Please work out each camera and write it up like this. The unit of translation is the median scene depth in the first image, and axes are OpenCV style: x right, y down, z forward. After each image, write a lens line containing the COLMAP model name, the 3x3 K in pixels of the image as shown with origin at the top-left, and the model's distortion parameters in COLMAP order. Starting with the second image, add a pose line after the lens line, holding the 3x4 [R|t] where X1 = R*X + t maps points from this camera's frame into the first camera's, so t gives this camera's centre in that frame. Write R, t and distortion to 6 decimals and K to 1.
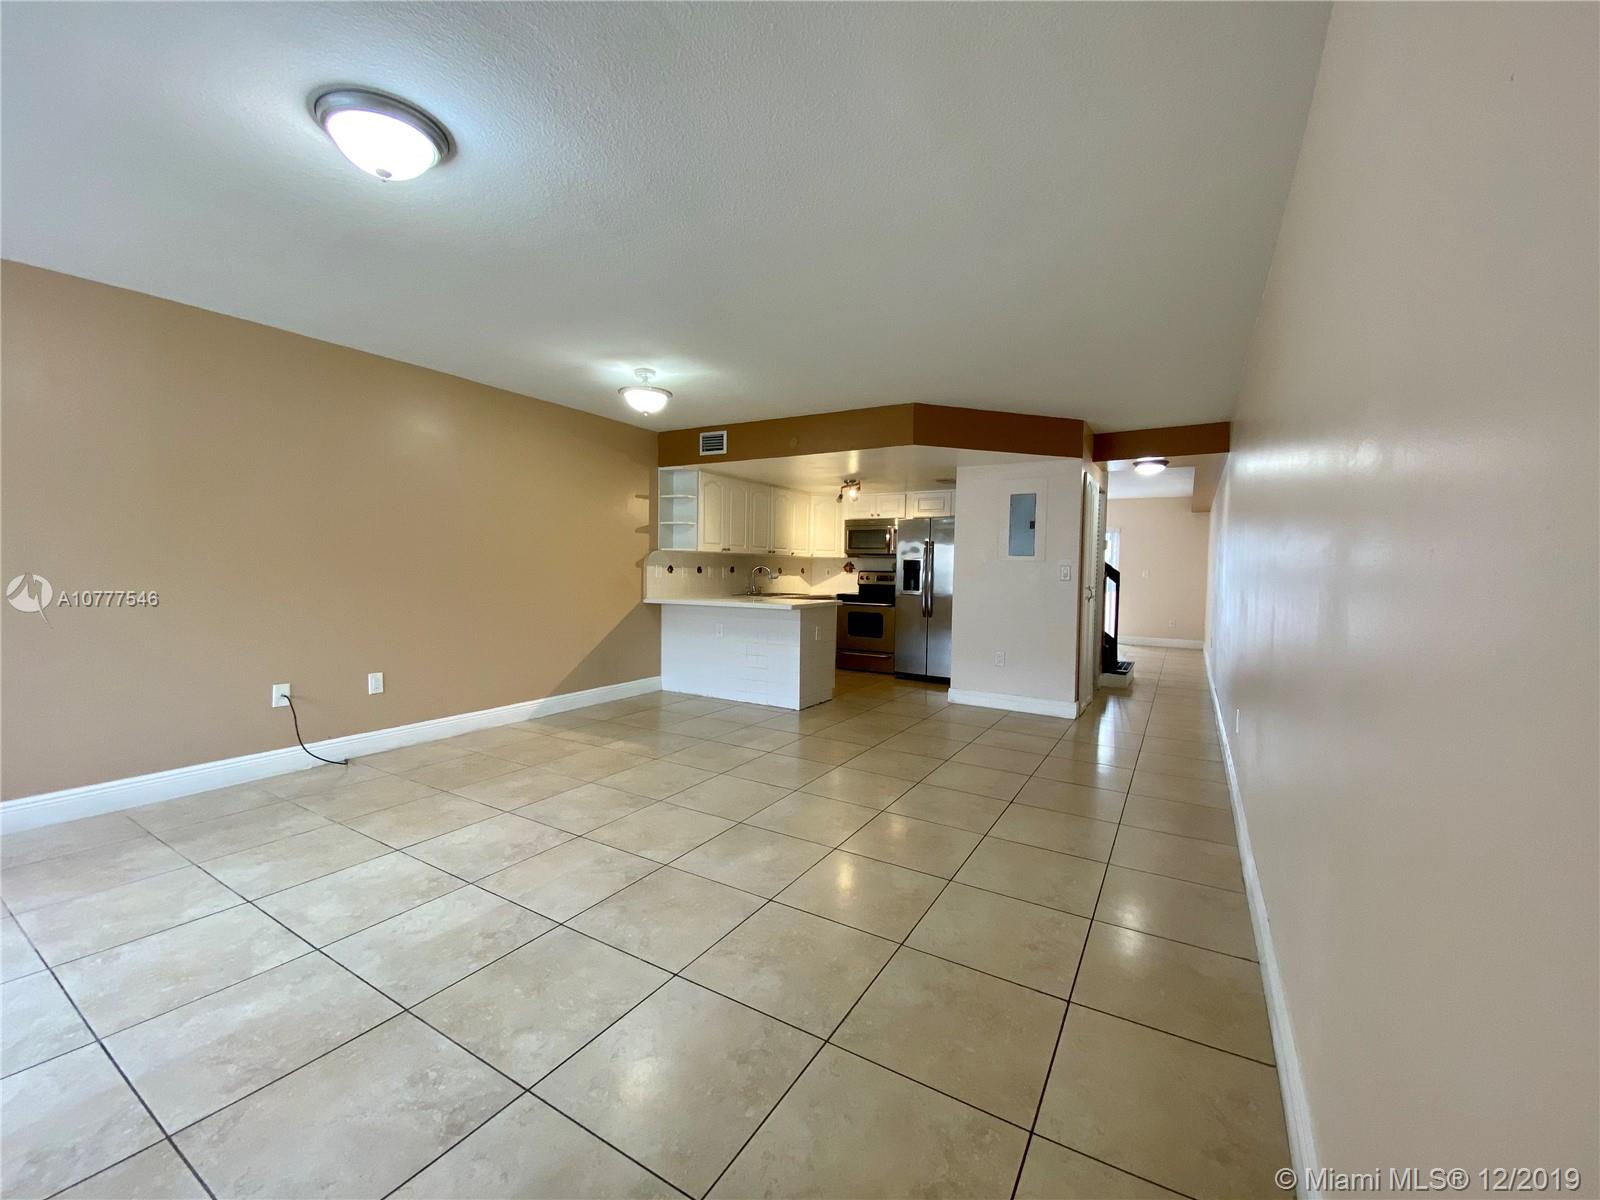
lens RADIAL K [[654.1, 0, 786.8], [0, 654.1, 596.4], [0, 0, 1]] dist [-0.010214, -0.002527]
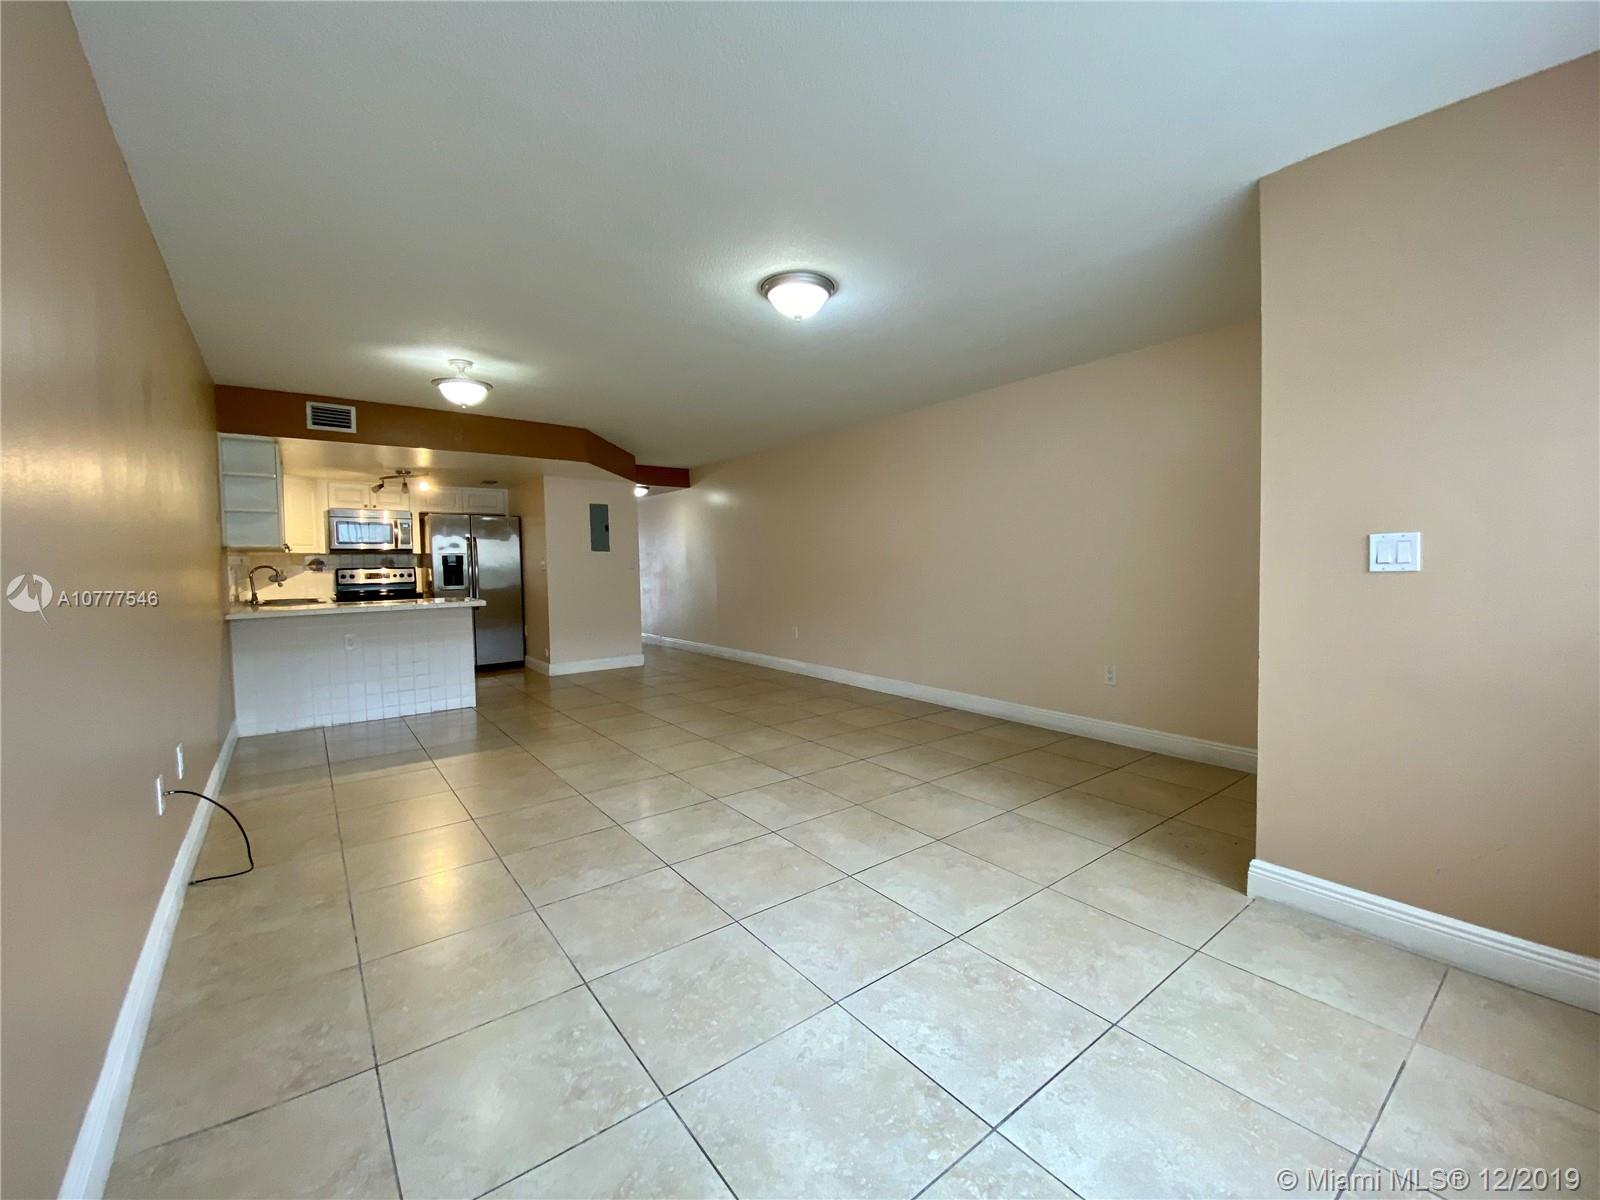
lens RADIAL K [[654.1, 0, 810.5], [0, 654.1, 598.0], [0, 0, 1]] dist [-0.010214, -0.002527]
pose [[0.337063, -0.071533, 0.938761, -0.592532], [0.057921, 0.996796, 0.055158, -0.012236], [-0.939699, 0.035783, 0.340126, 0.124546]]
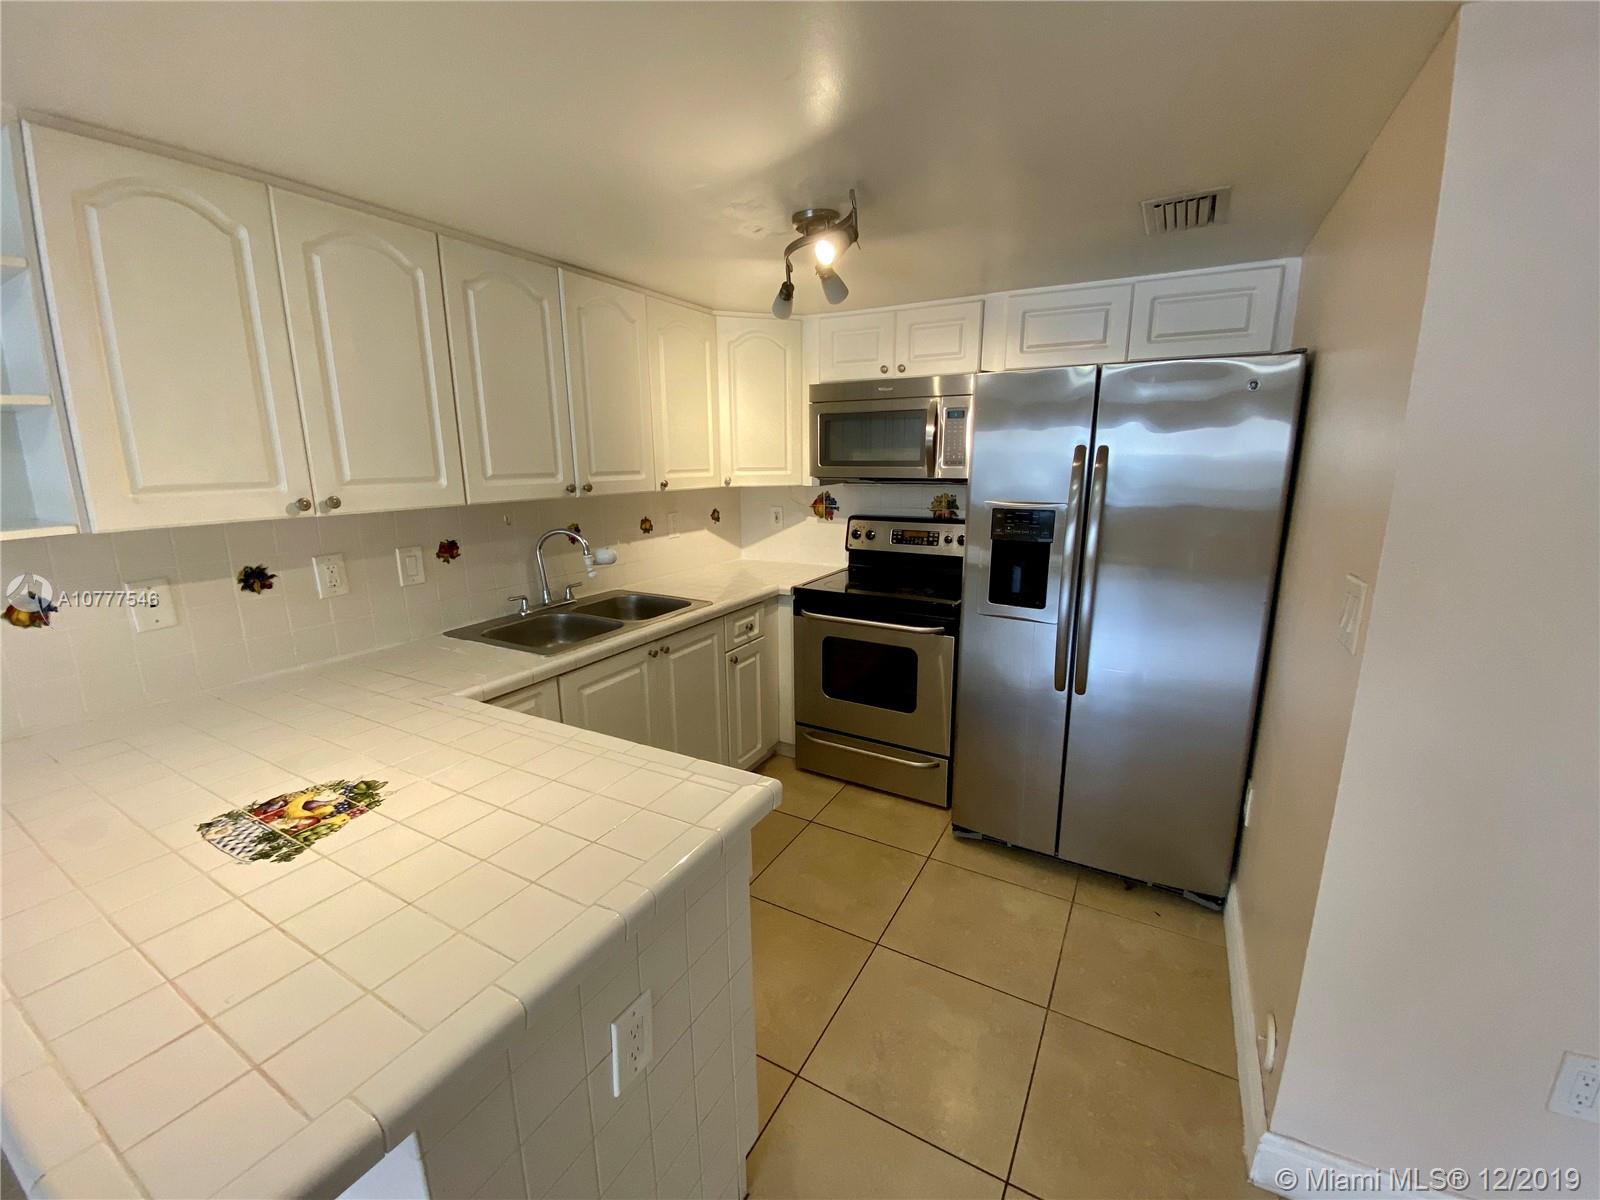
lens RADIAL K [[654.1, 0, 794.6], [0, 654.1, 613.5], [0, 0, 1]] dist [-0.010214, -0.002527]
pose [[0.998839, -0.032760, 0.035332, 0.070902], [0.025578, 0.981954, 0.187385, -0.066899], [-0.040833, -0.186263, 0.981651, 0.690729]]
